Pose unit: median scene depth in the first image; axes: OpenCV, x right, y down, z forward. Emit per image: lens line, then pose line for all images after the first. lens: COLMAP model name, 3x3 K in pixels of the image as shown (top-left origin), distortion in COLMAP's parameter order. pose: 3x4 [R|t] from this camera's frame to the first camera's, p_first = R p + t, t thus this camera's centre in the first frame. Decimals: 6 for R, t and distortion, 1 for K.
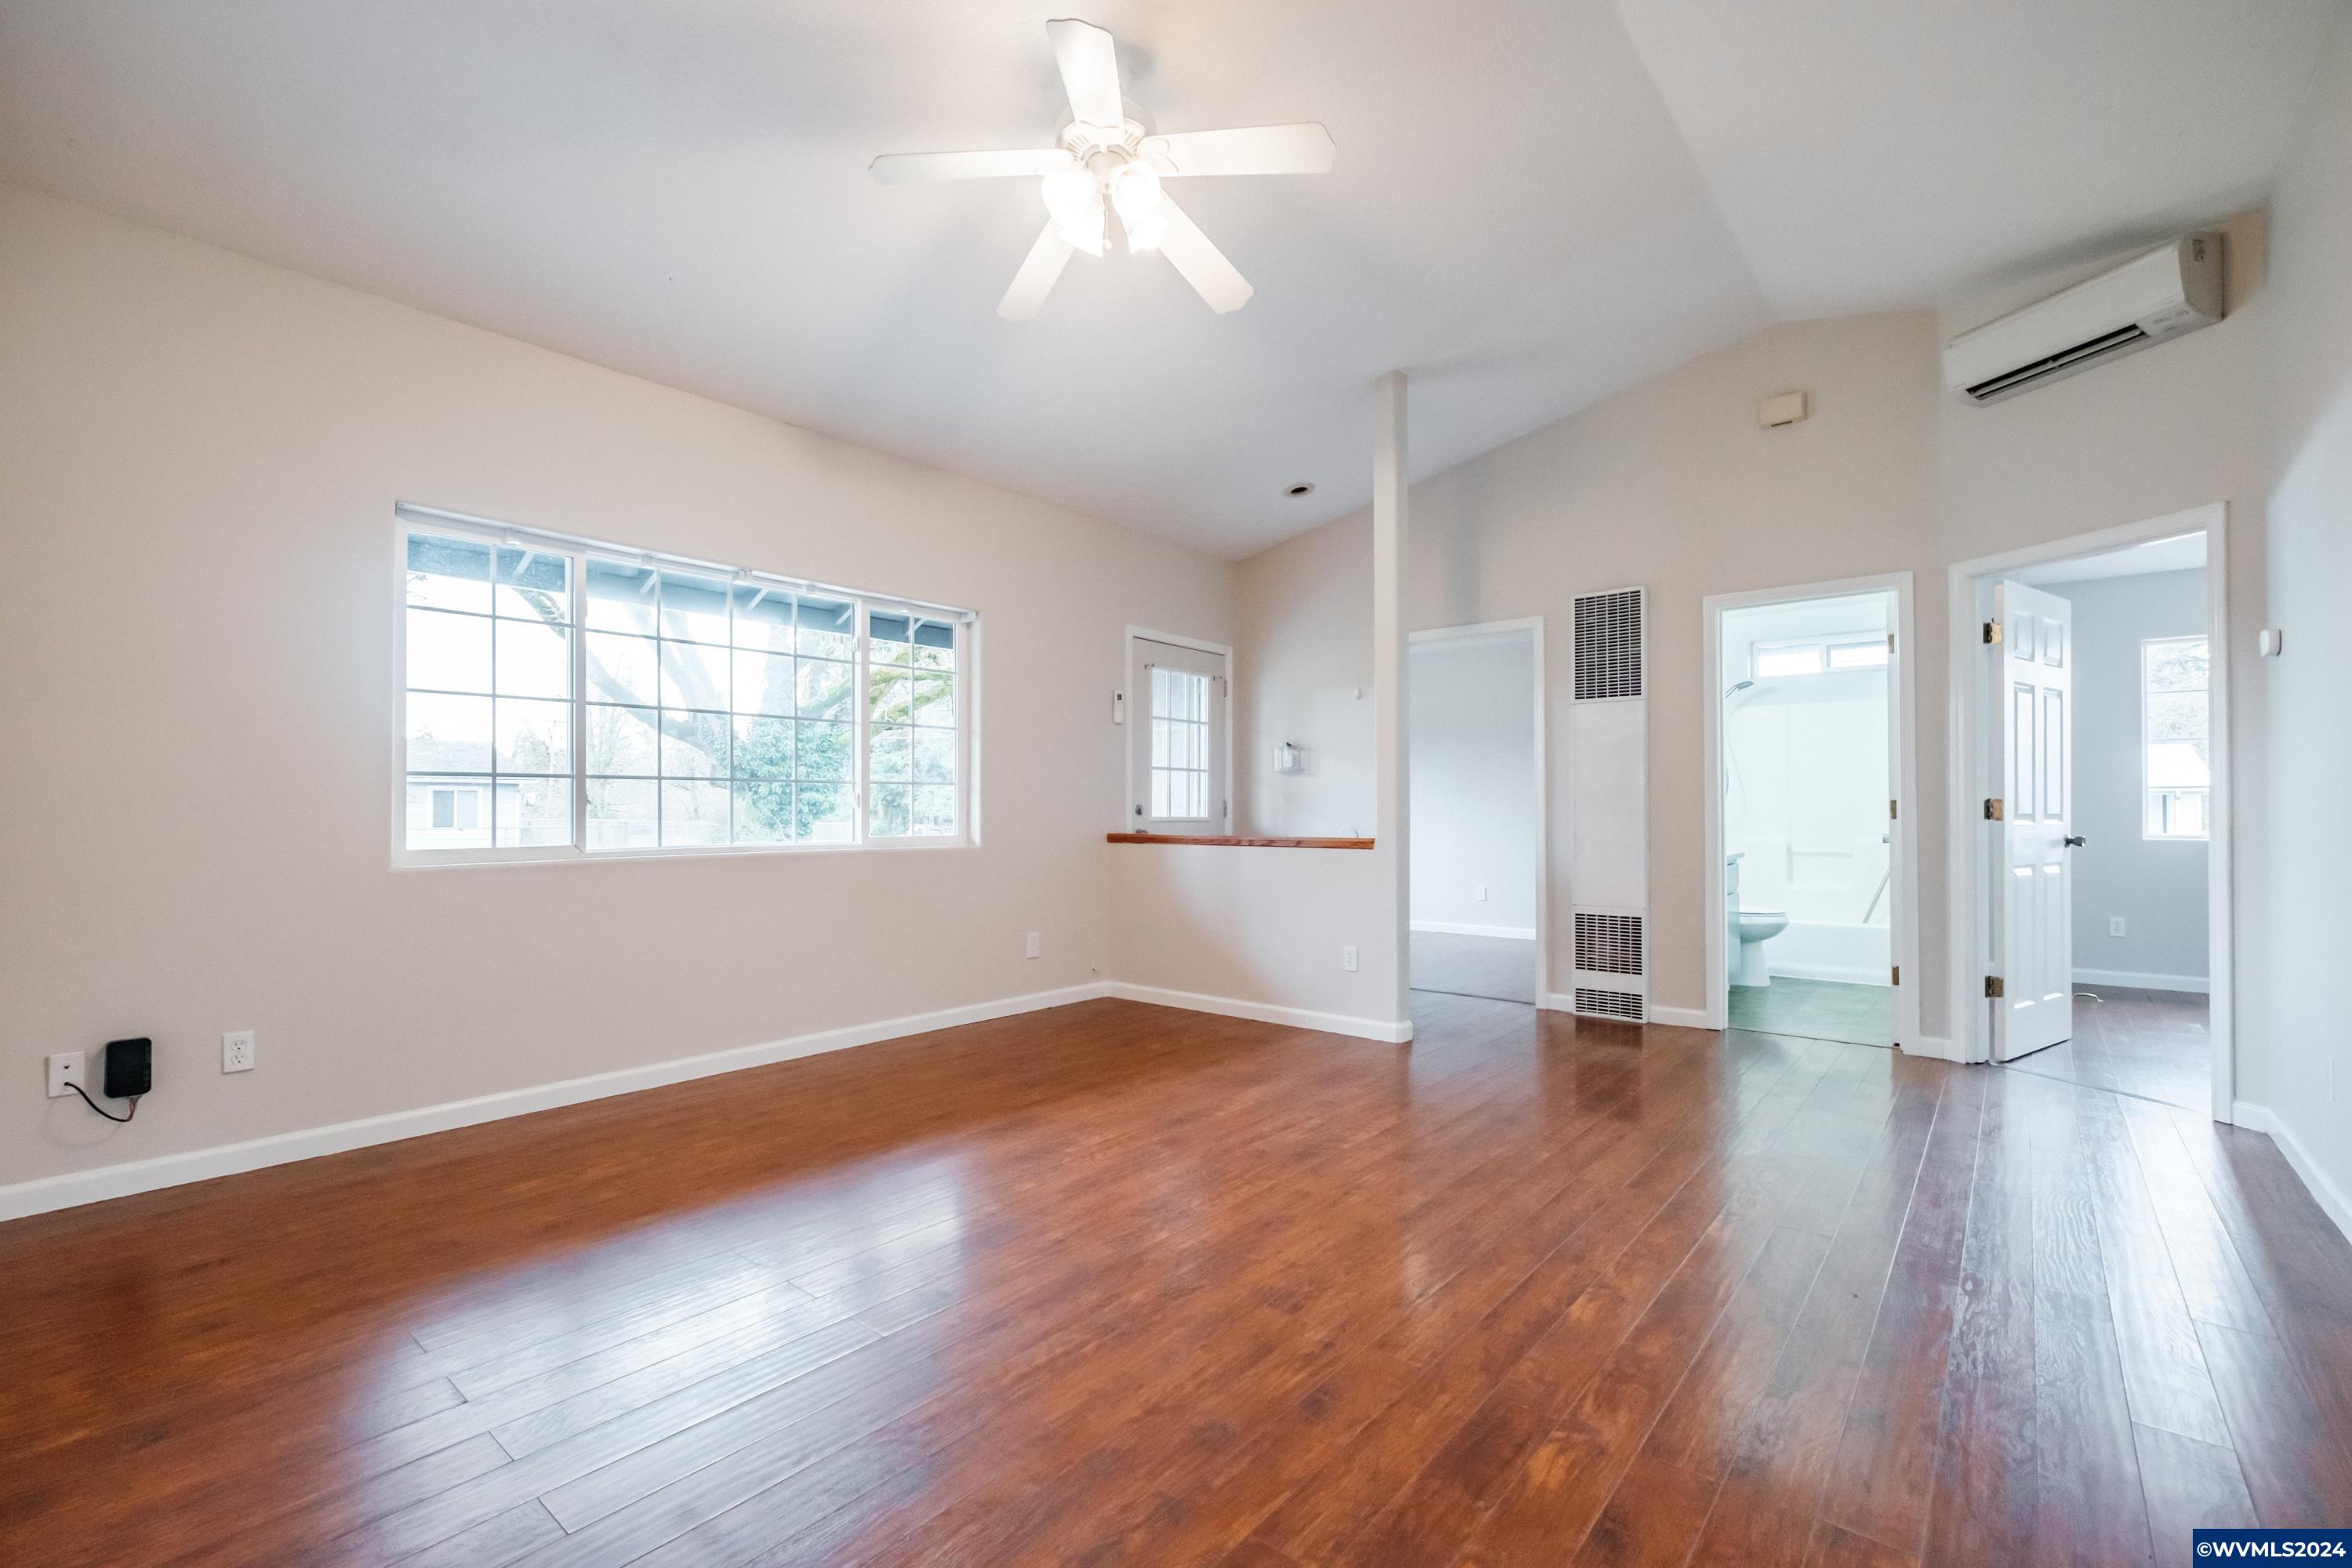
lens RADIAL K [[1015.3, 0, 1171.2], [0, 1015.3, 800.2], [0, 0, 1]] dist [-0.007990, 0.000461]
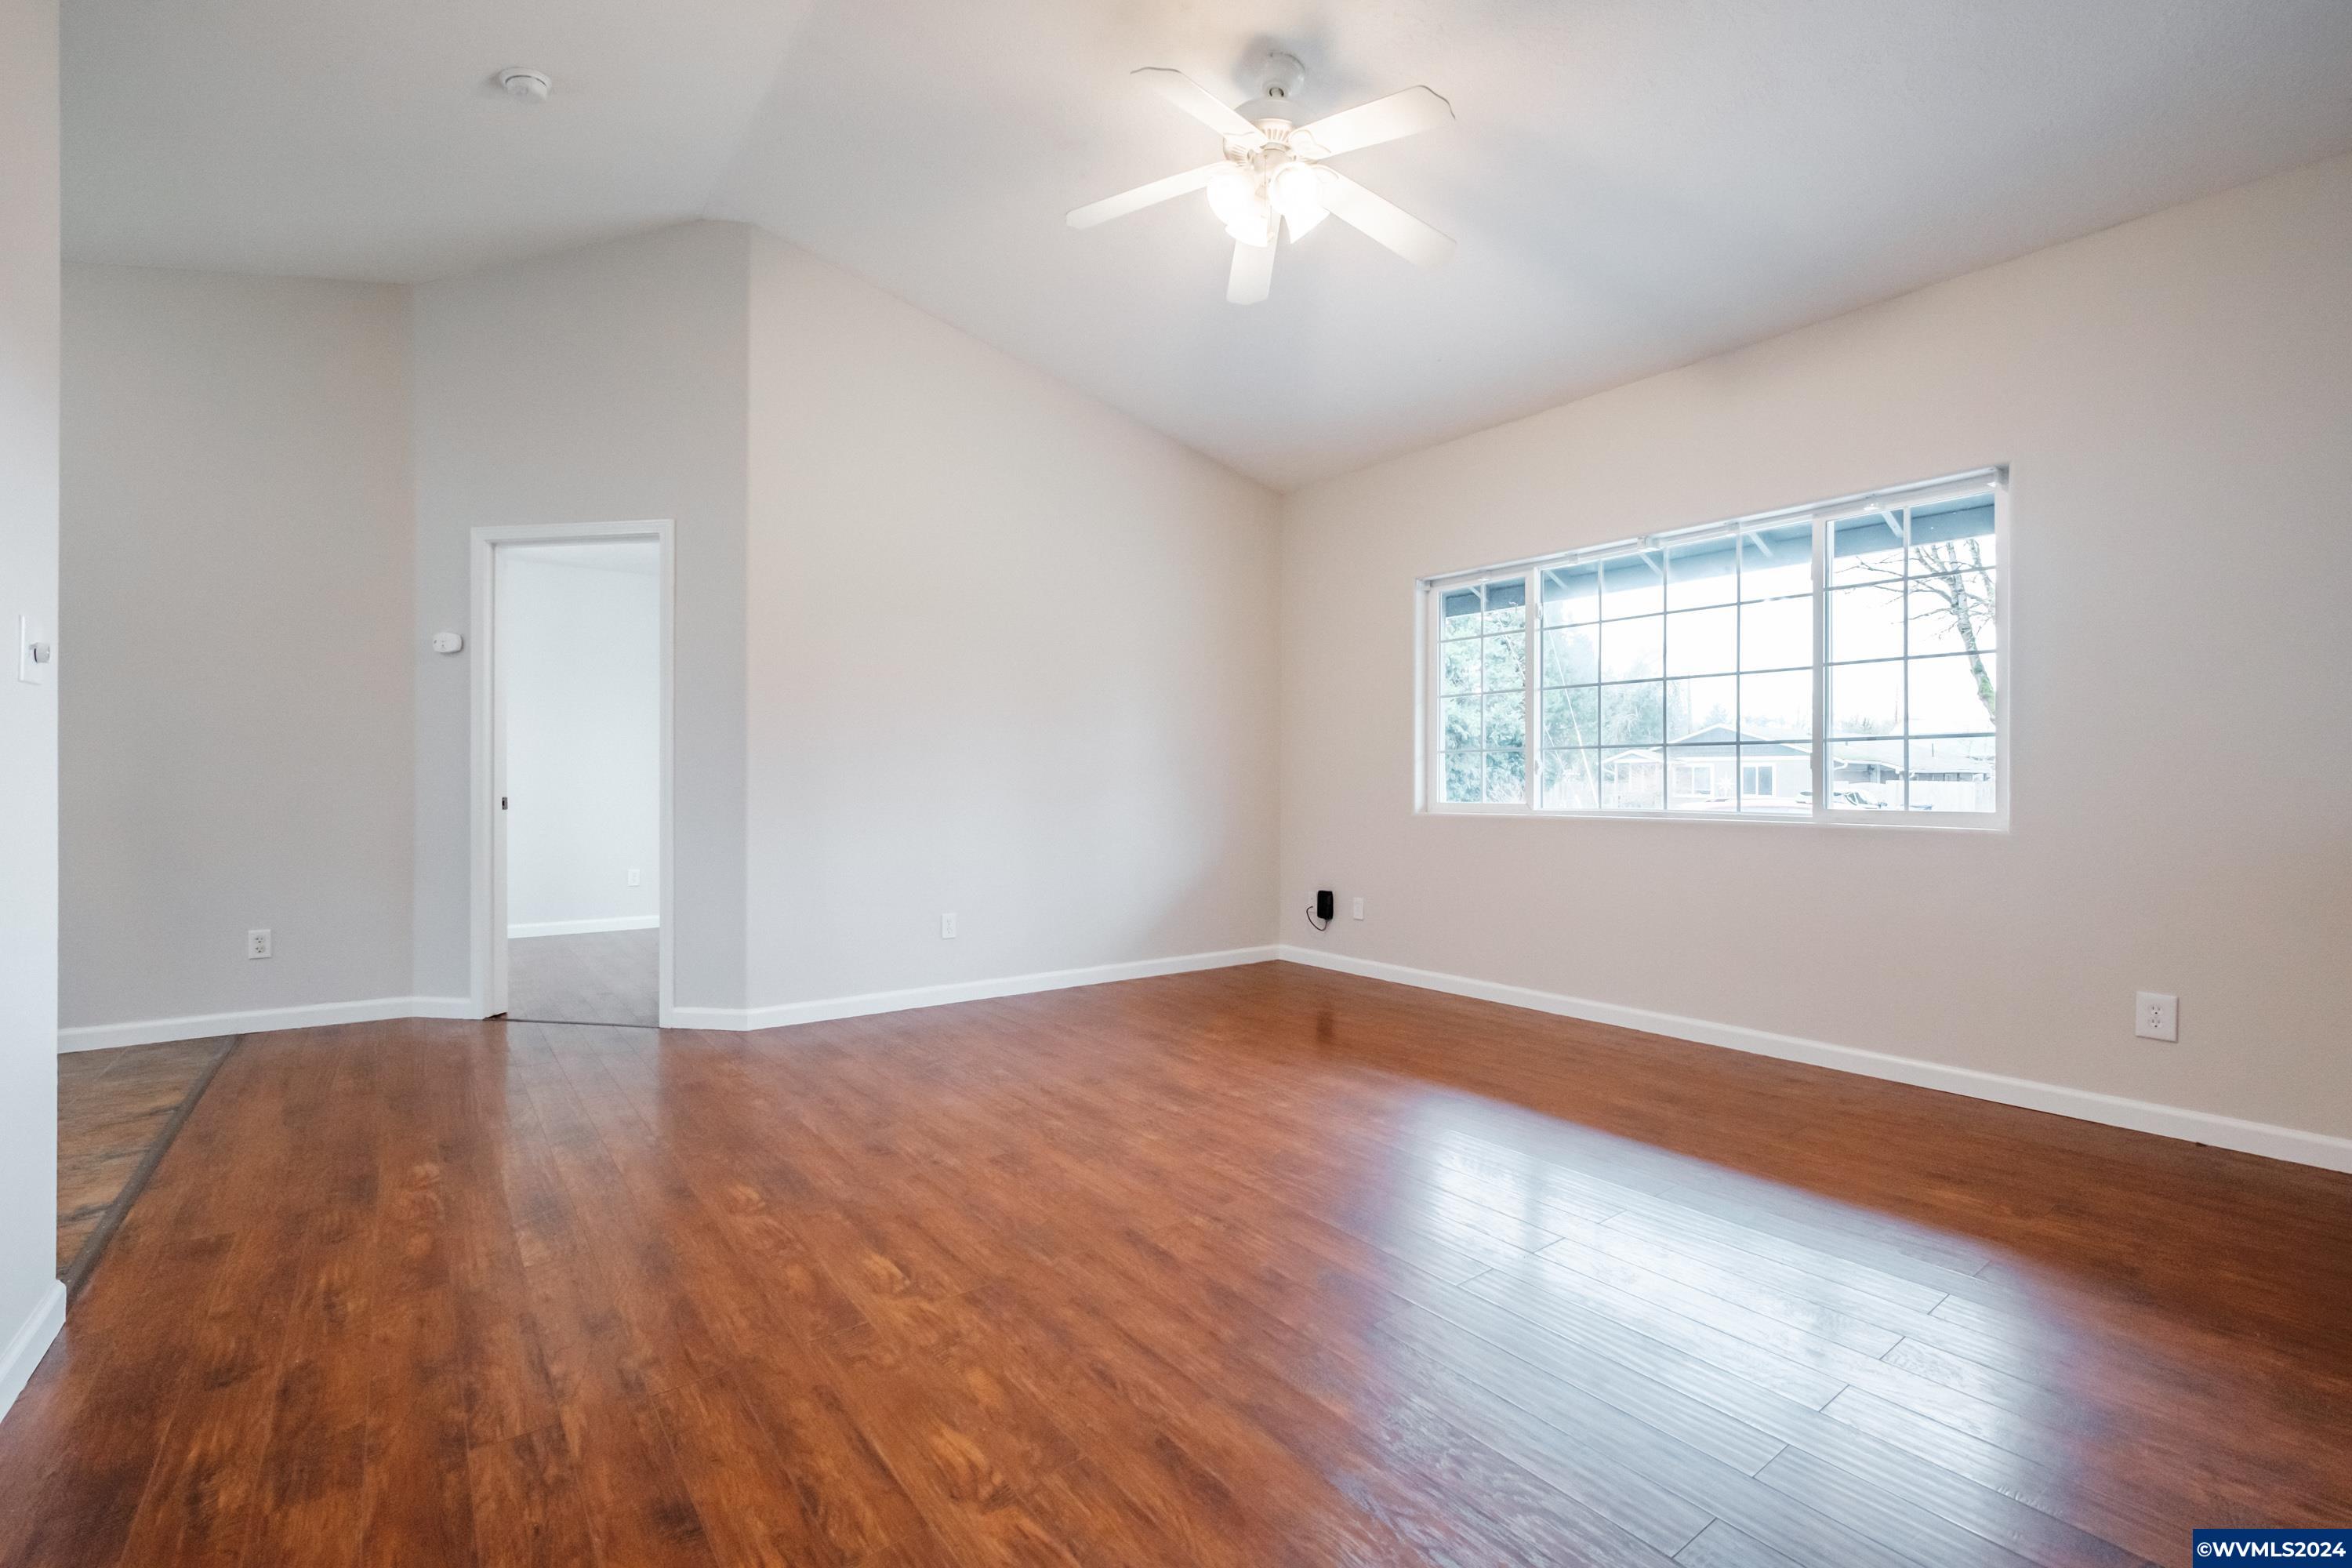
lens RADIAL K [[1015.3, 0, 1170.6], [0, 1015.3, 776.4], [0, 0, 1]] dist [-0.007990, 0.000461]
pose [[-0.213044, -0.002133, -0.977040, 1.006058], [0.009961, 0.999941, -0.004355, 0.016257], [0.976992, -0.010660, -0.213010, 1.132369]]
